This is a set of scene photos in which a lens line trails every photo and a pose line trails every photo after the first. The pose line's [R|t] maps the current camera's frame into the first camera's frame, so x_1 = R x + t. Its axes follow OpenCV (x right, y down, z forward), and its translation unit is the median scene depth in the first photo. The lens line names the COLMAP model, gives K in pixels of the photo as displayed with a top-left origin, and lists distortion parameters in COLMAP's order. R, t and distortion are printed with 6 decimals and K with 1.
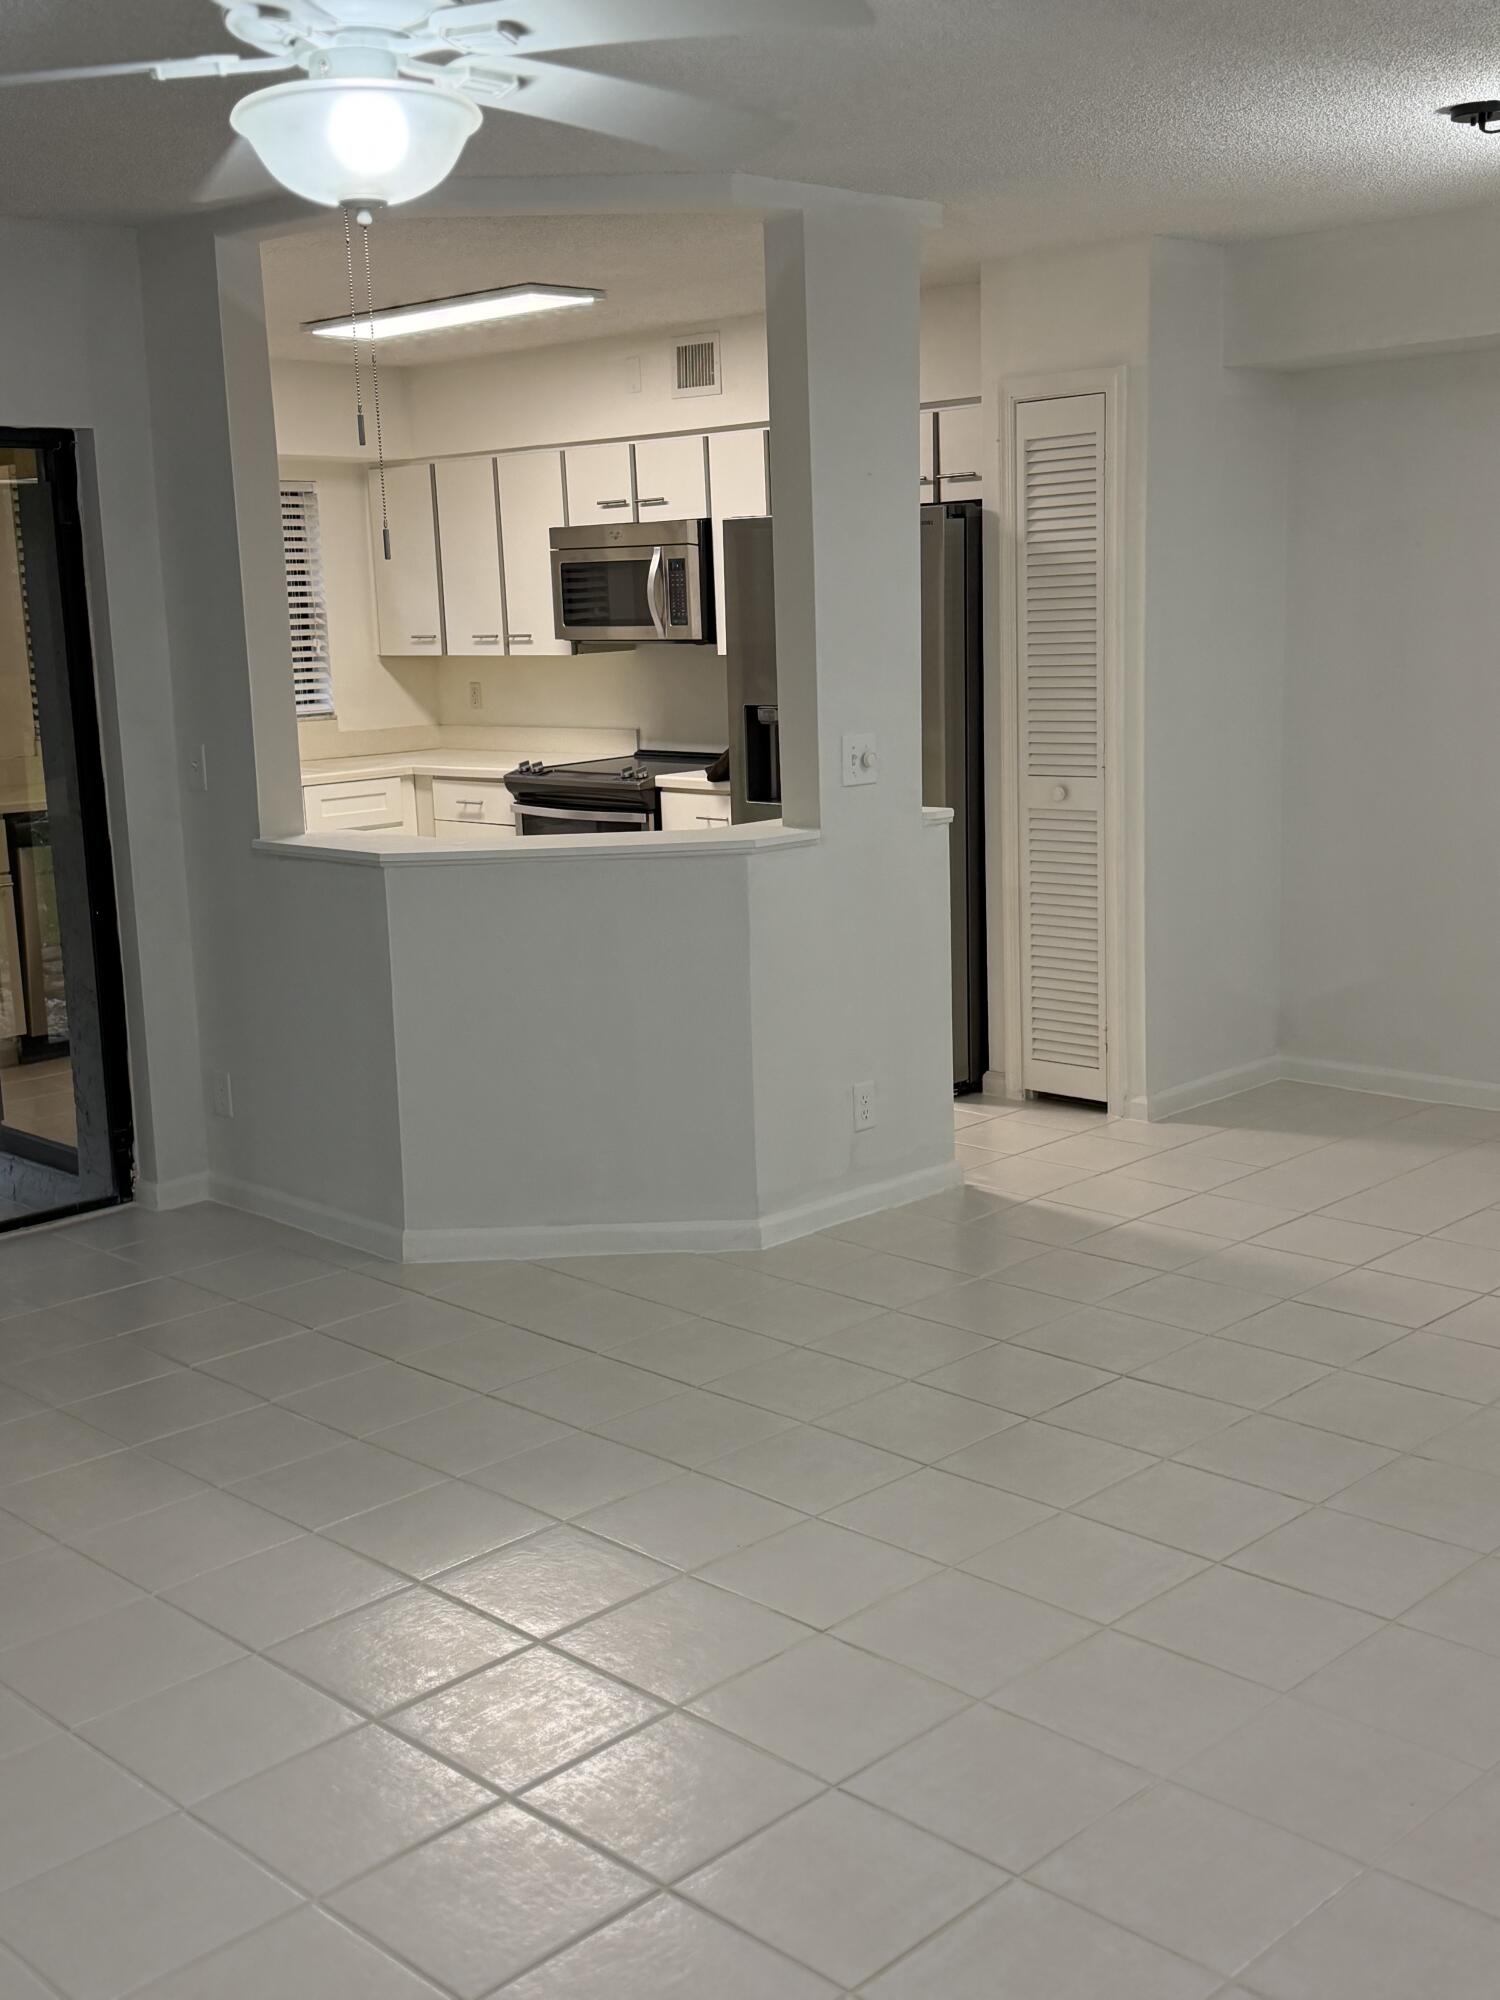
lens RADIAL K [[2163.9, 0, 741.2], [0, 2163.9, 962.4], [0, 0, 1]] dist [0.058144, 0.000000]
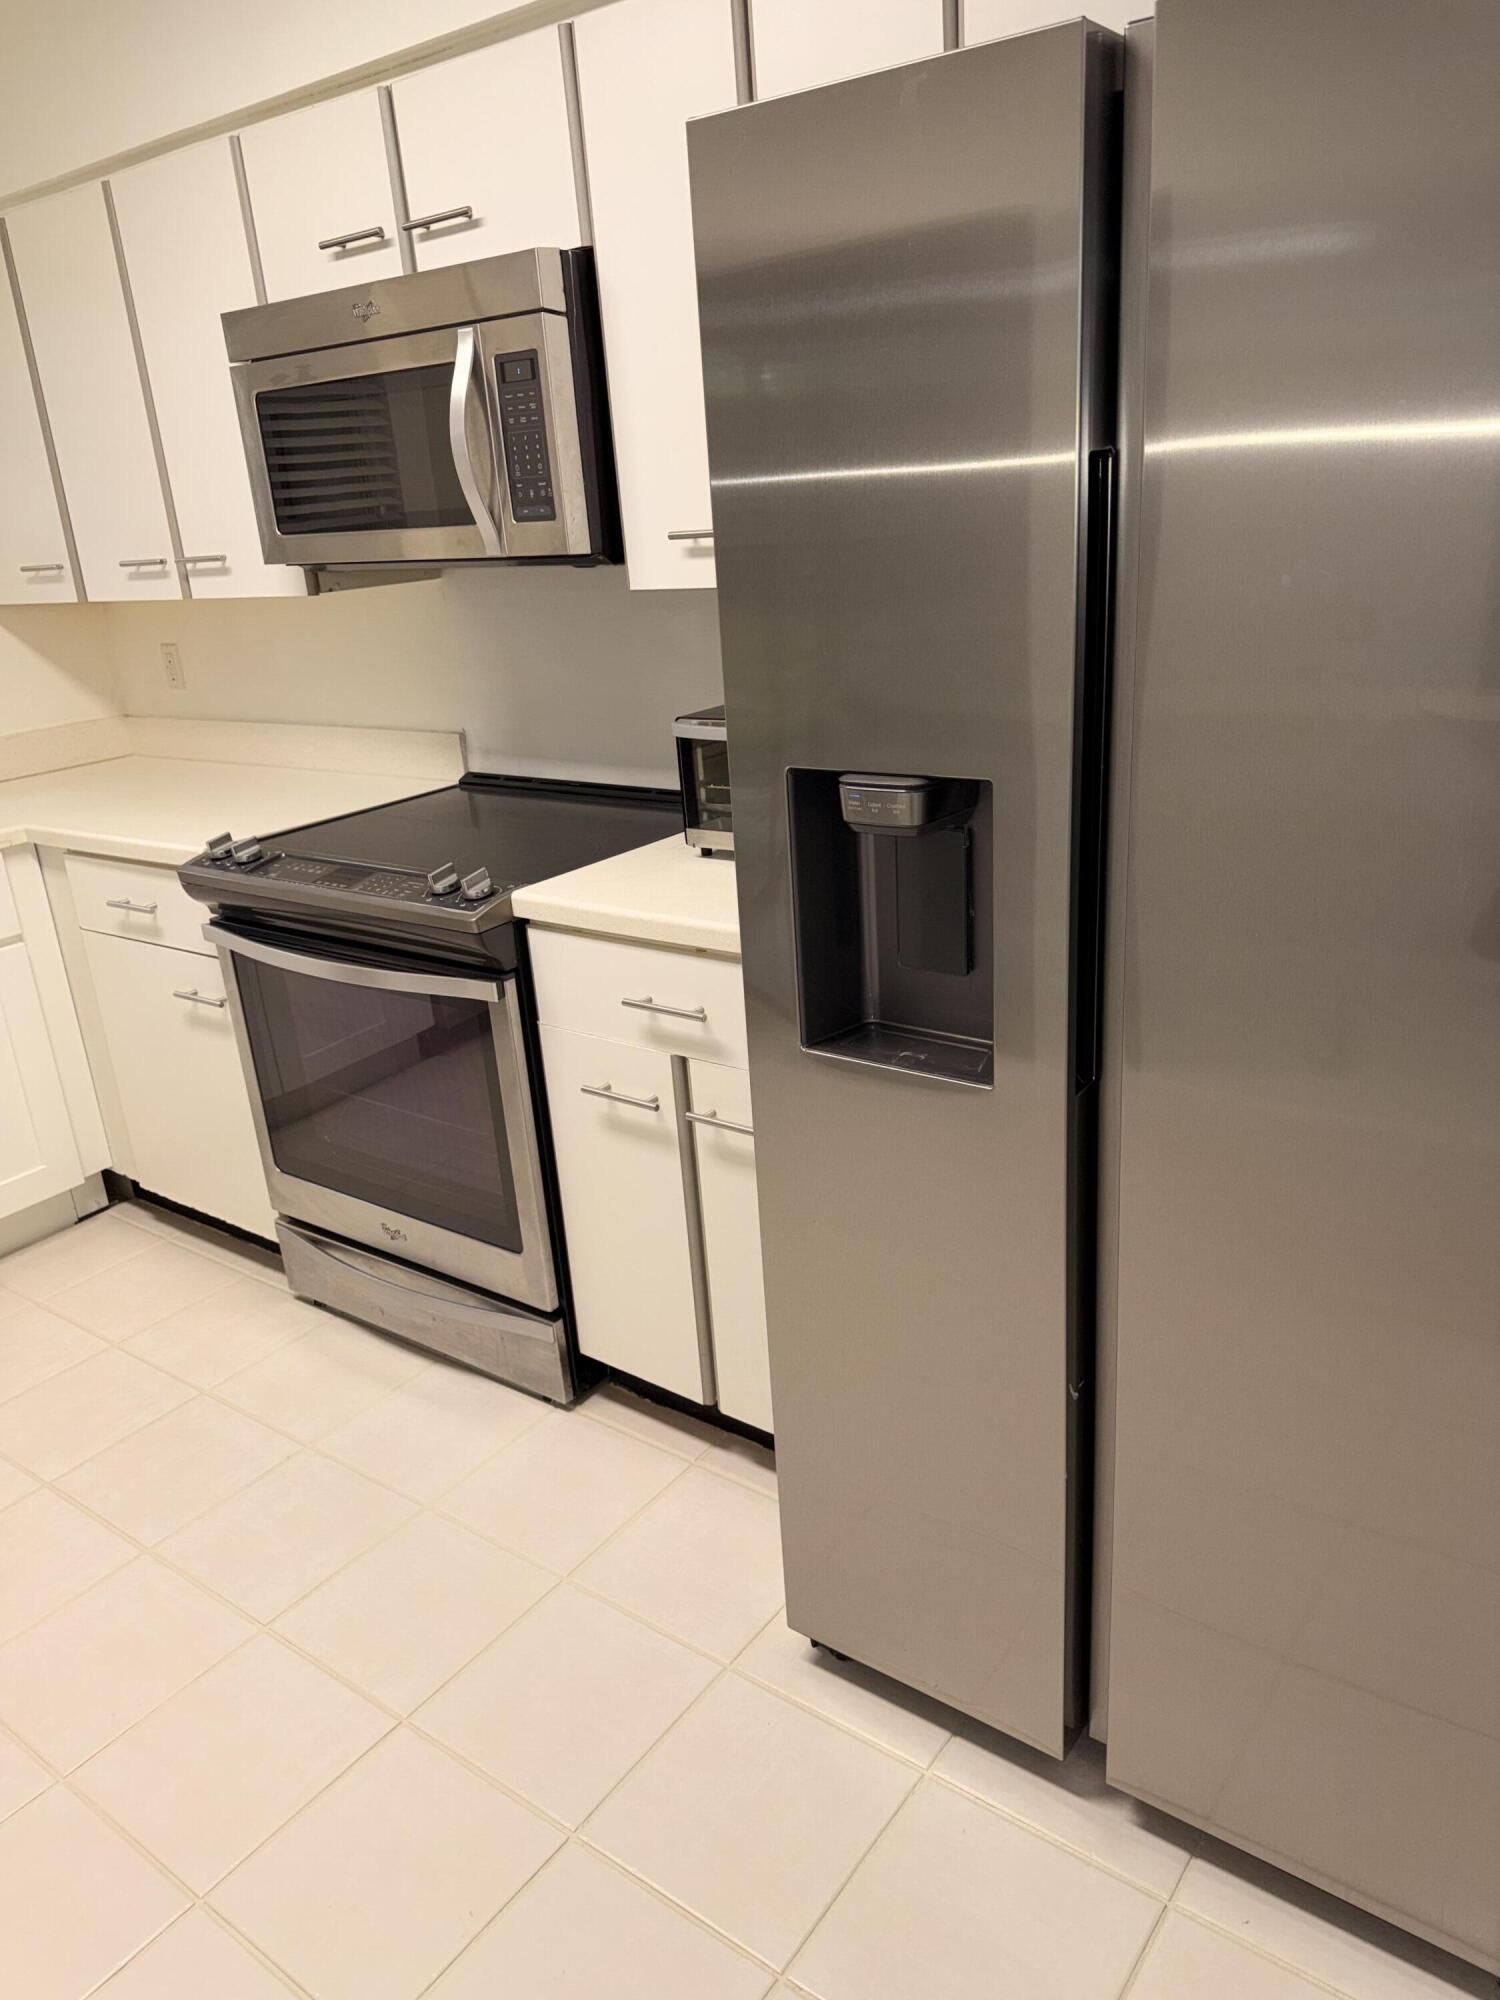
lens RADIAL K [[1402.2, 0, 797.0], [0, 1402.2, 1008.8], [0, 0, 1]] dist [-0.011852, -0.018049]
pose [[0.984270, -0.080655, 0.157184, -0.027629], [0.053027, 0.983557, 0.172638, -0.101776], [-0.168523, -0.161587, 0.972363, 0.679567]]
